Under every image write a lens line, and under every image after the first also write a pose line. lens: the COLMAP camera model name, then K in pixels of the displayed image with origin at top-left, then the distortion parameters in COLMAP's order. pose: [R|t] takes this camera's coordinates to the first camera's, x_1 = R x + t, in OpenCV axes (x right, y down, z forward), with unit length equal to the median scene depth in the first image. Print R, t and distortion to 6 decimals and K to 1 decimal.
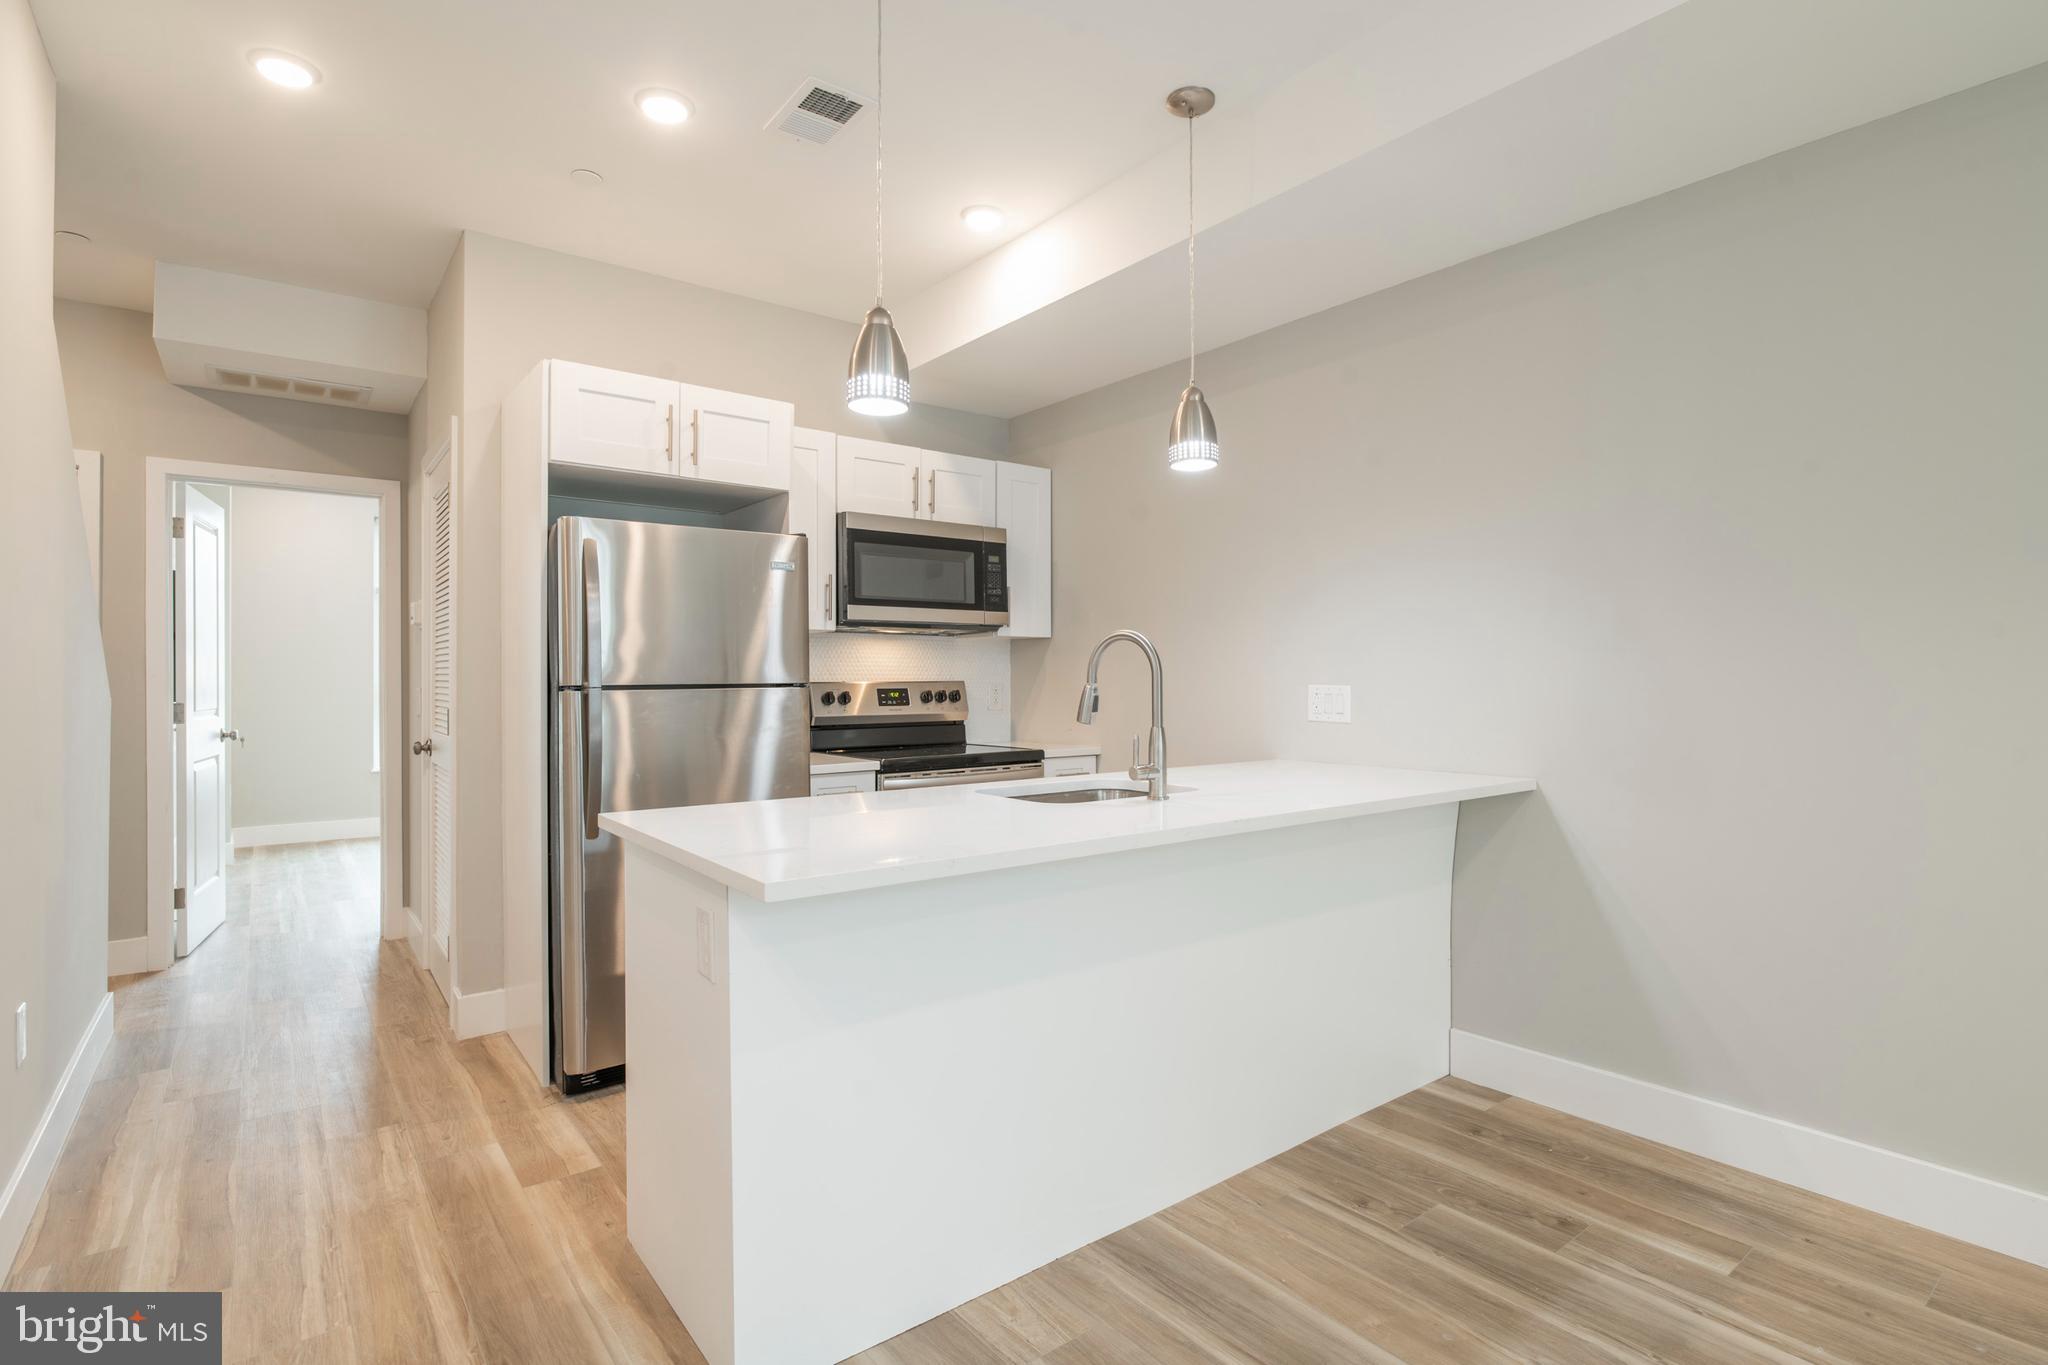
lens RADIAL K [[988.0, 0, 1020.3], [0, 988.0, 673.2], [0, 0, 1]] dist [-0.013895, -0.000107]
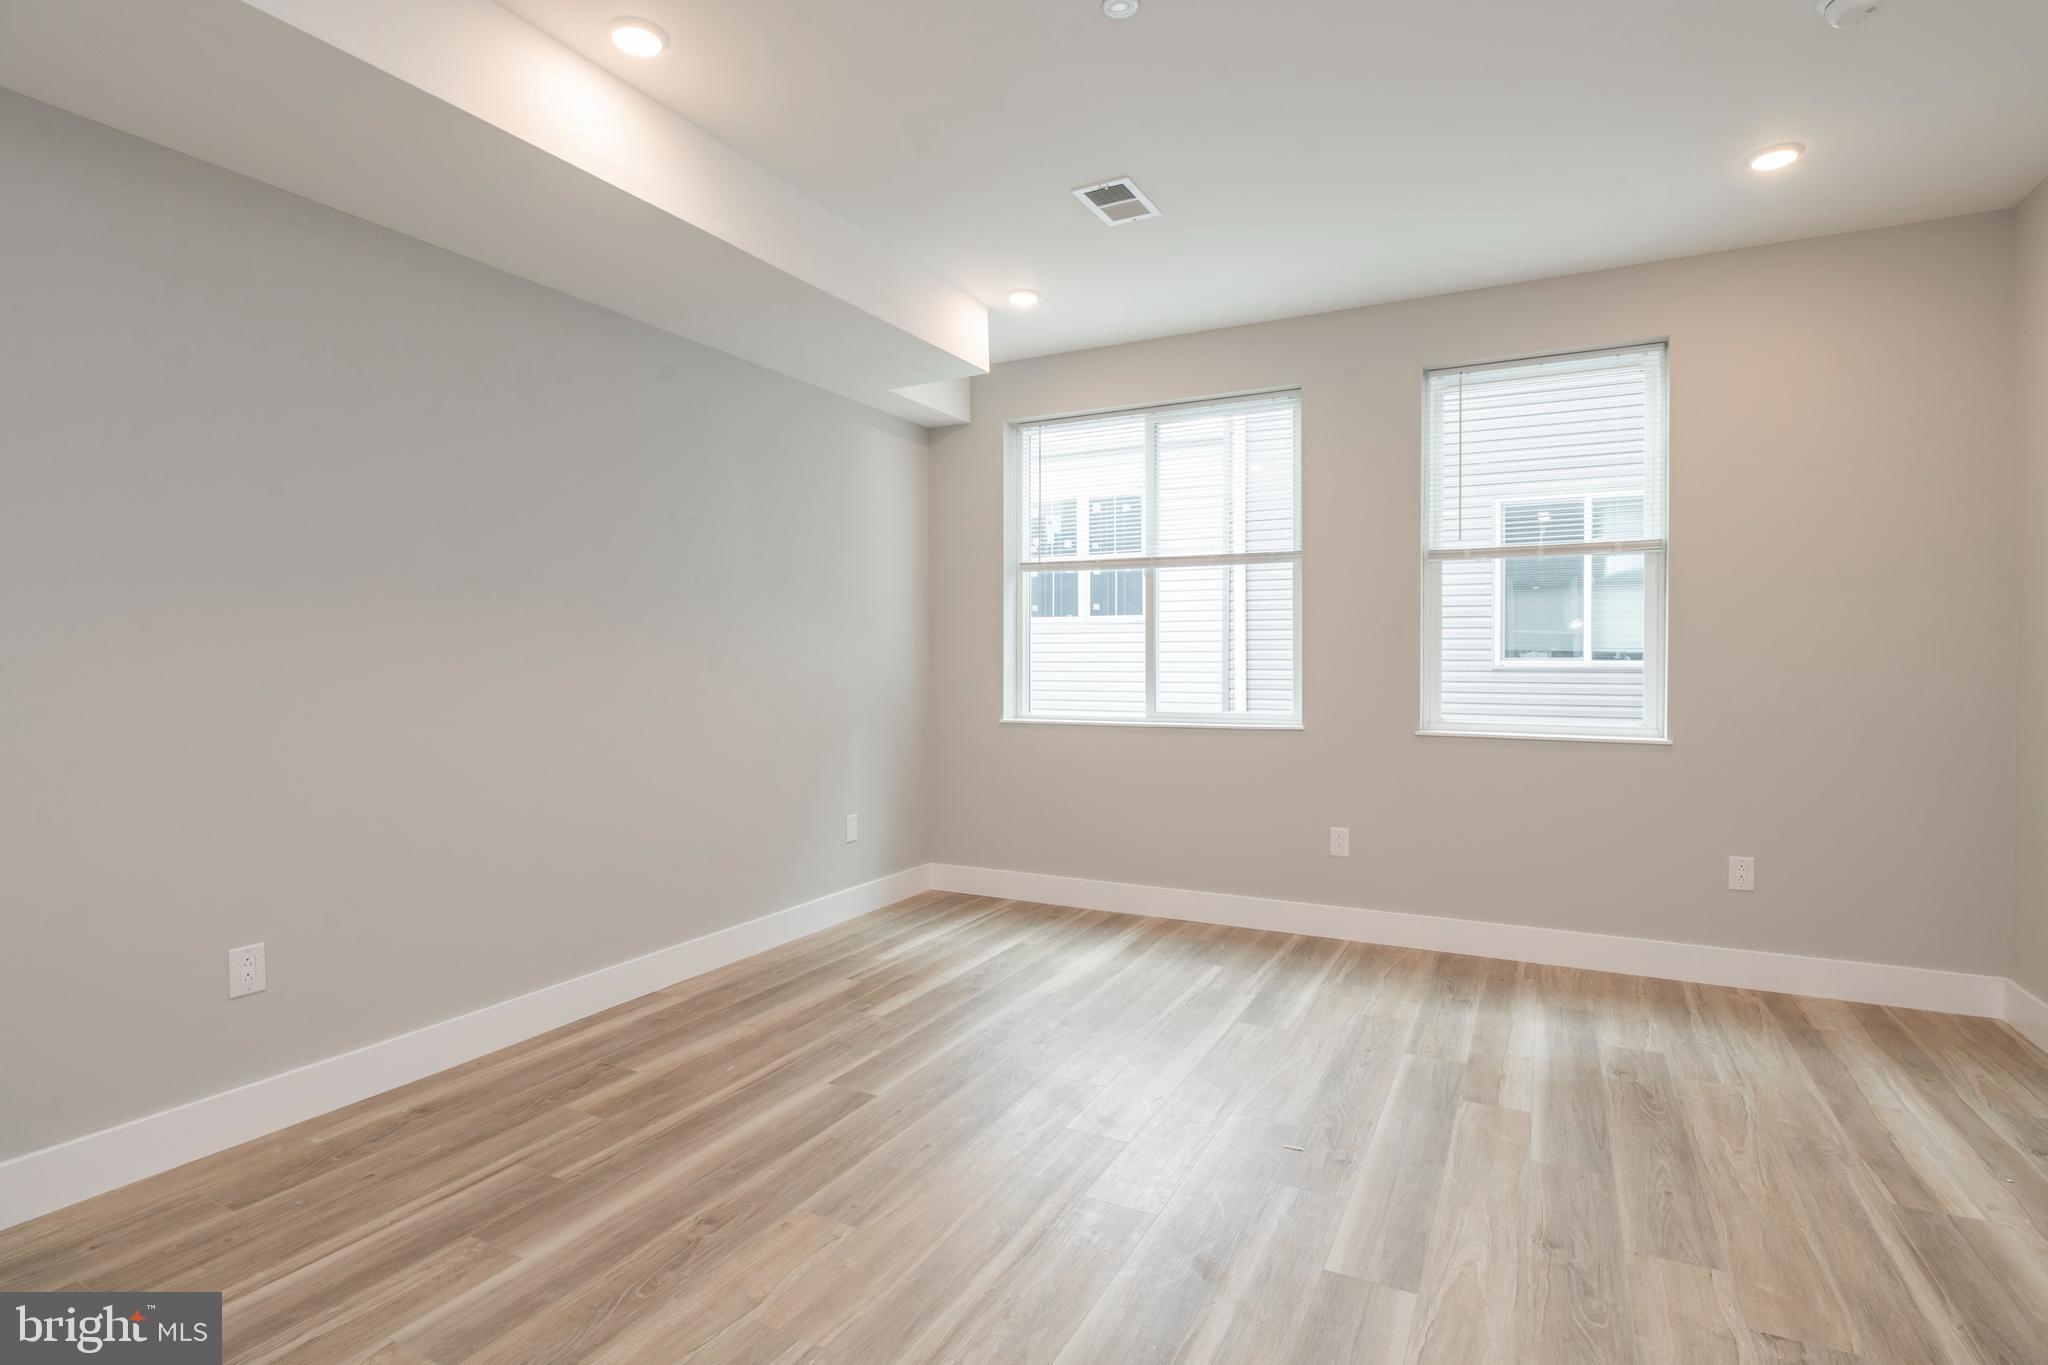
lens RADIAL K [[997.5, 0, 1031.5], [0, 997.5, 675.2], [0, 0, 1]] dist [-0.003849, -0.000987]
pose [[-0.408541, -0.011145, 0.912672, -0.275825], [-0.004218, 0.999938, 0.010322, -0.004150], [-0.912730, 0.000367, -0.408562, 0.313797]]
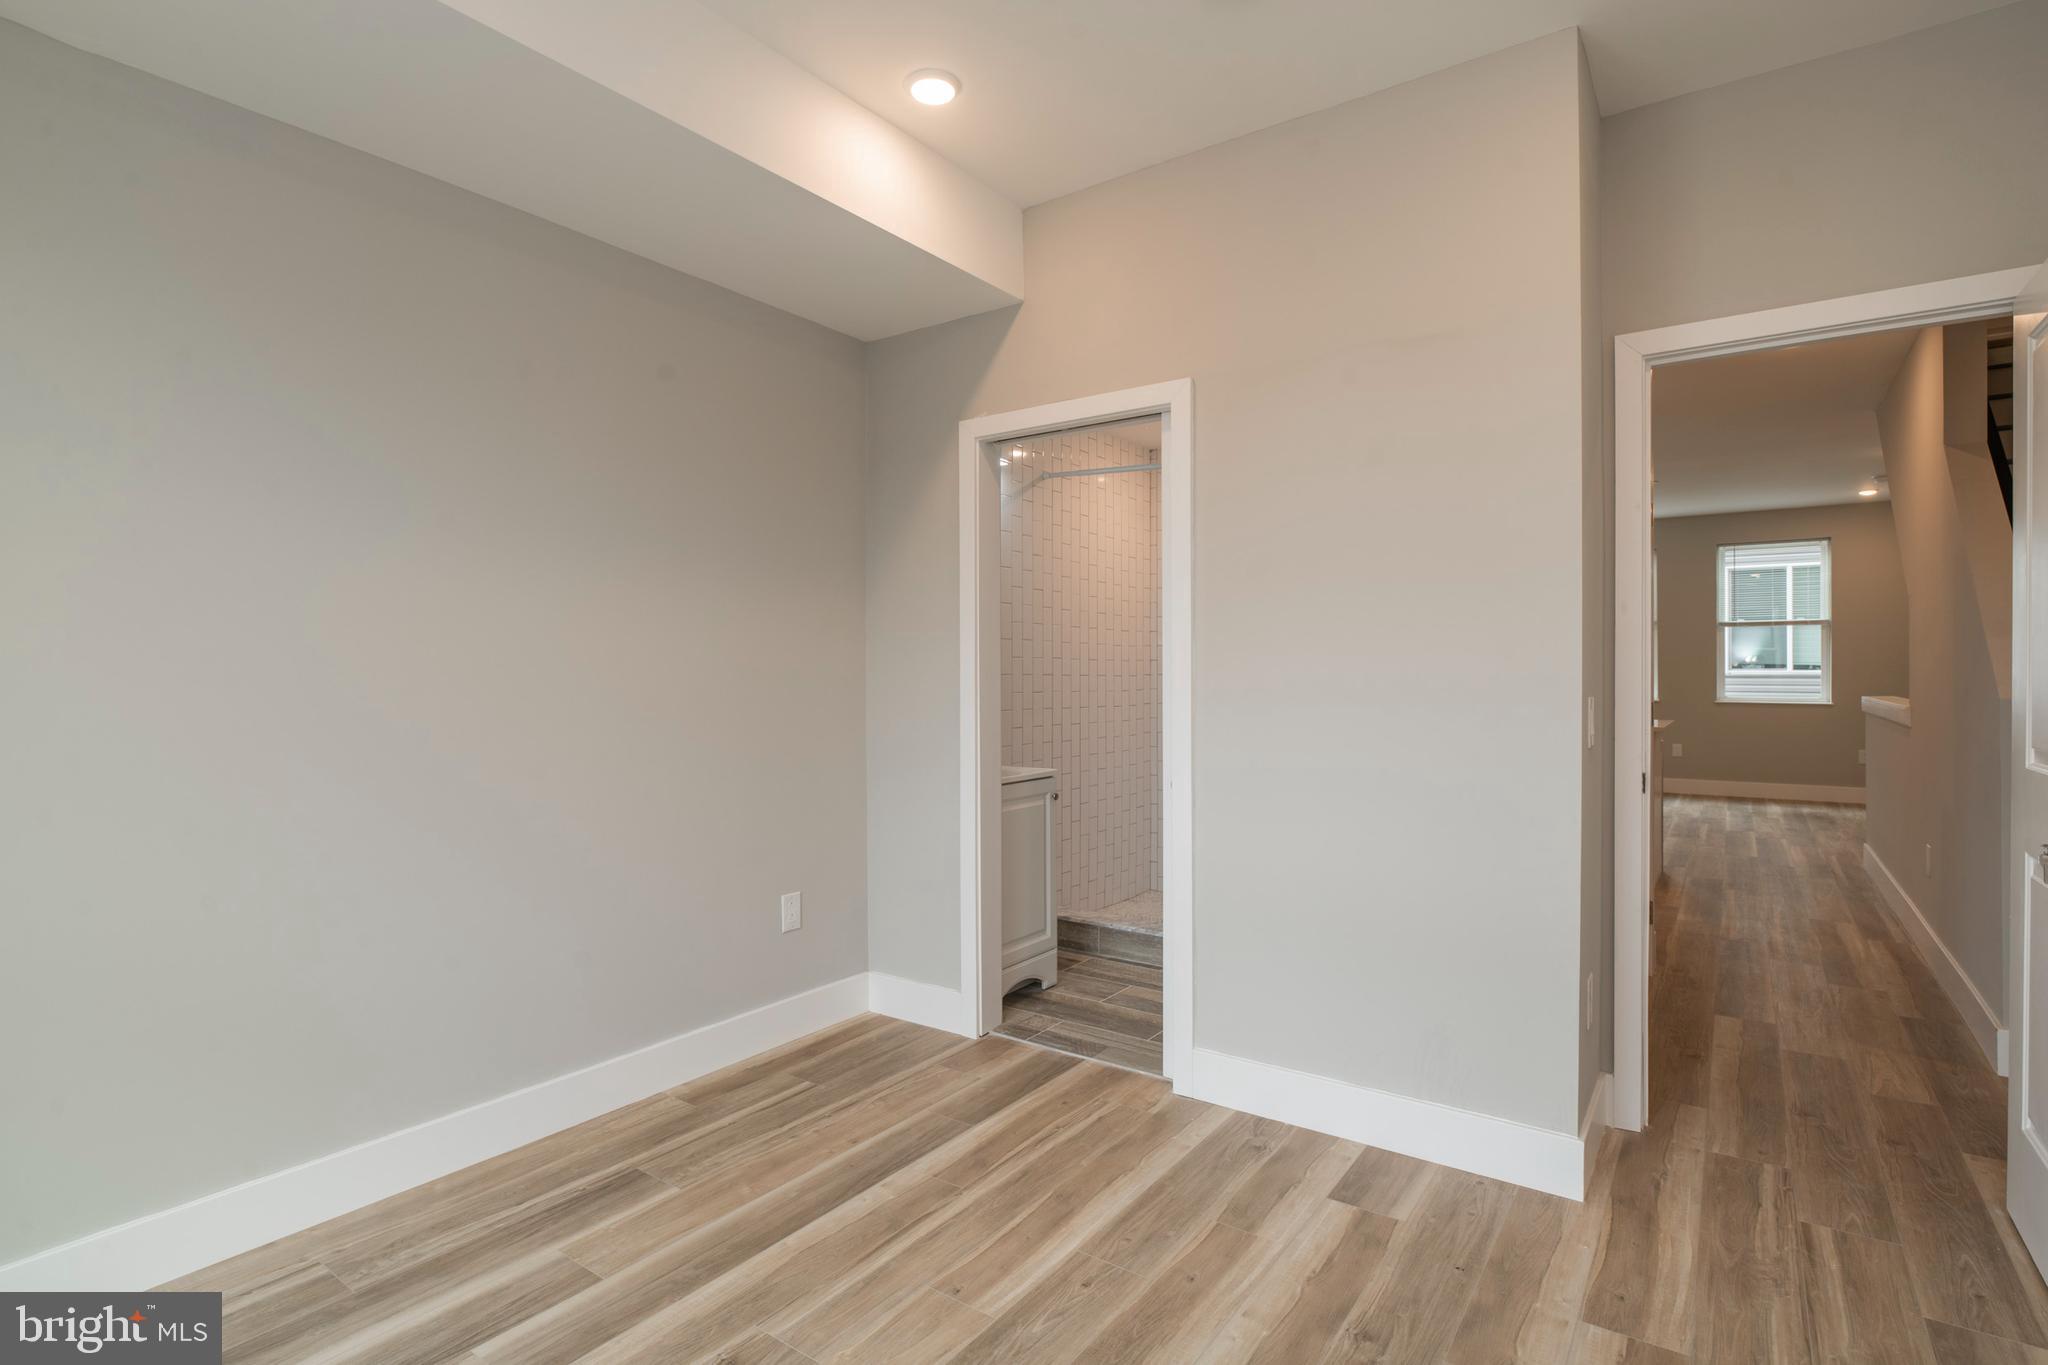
lens RADIAL K [[1014.0, 0, 1044.0], [0, 1014.0, 672.0], [0, 0, 1]] dist [-0.007252, -0.001462]
pose [[-0.295250, -0.003906, 0.955412, -1.460777], [-0.007937, 0.999967, 0.001636, 0.002522], [-0.955387, -0.007100, -0.295271, 1.953371]]
